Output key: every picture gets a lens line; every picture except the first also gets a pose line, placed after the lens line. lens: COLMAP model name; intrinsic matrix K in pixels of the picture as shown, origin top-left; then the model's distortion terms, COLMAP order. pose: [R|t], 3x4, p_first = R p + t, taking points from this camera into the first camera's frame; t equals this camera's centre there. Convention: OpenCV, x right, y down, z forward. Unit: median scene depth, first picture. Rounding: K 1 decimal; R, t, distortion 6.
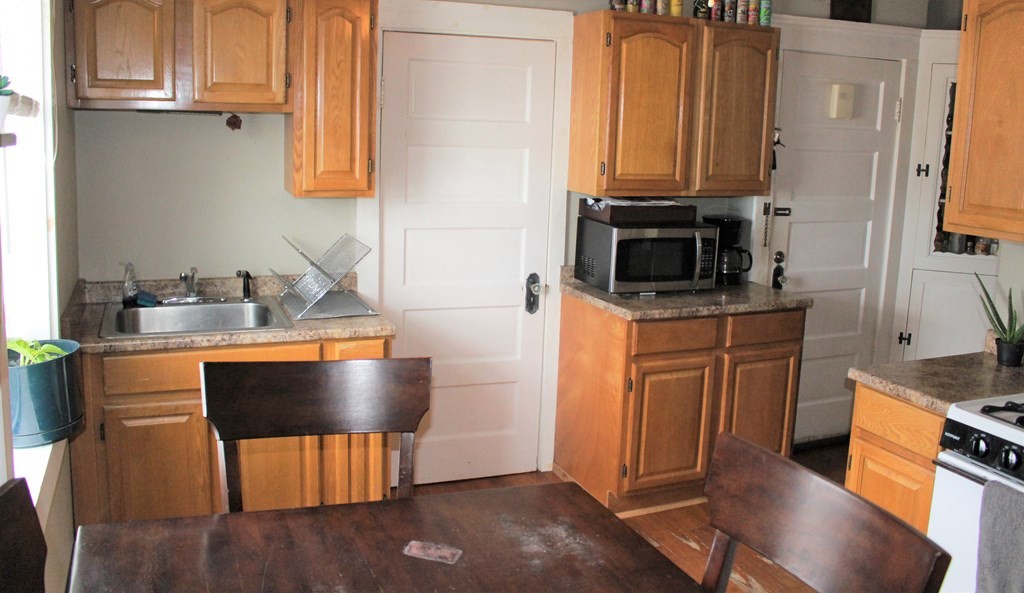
lens RADIAL K [[852.6, 0, 516.2], [0, 852.6, 257.2], [0, 0, 1]] dist [-0.122080, 0.084562]
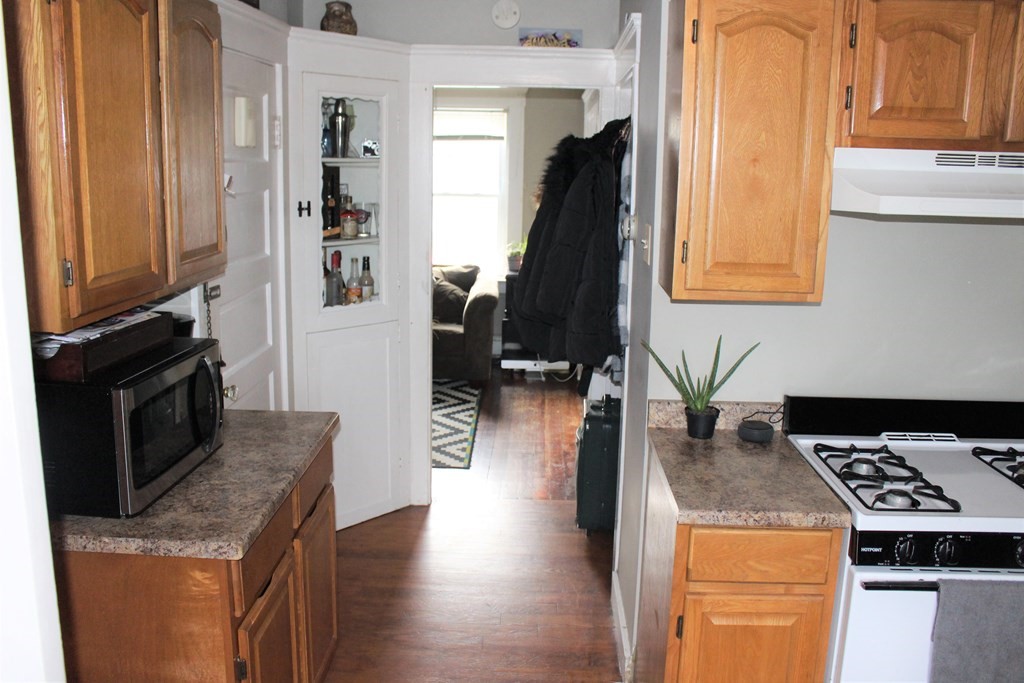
lens RADIAL K [[877.0, 0, 497.3], [0, 877.0, 338.7], [0, 0, 1]] dist [-0.131246, 0.096460]
pose [[0.438025, -0.204648, 0.875359, -0.210828], [0.137439, 0.977541, 0.159764, -0.109786], [-0.888394, 0.050328, 0.456314, 0.567030]]
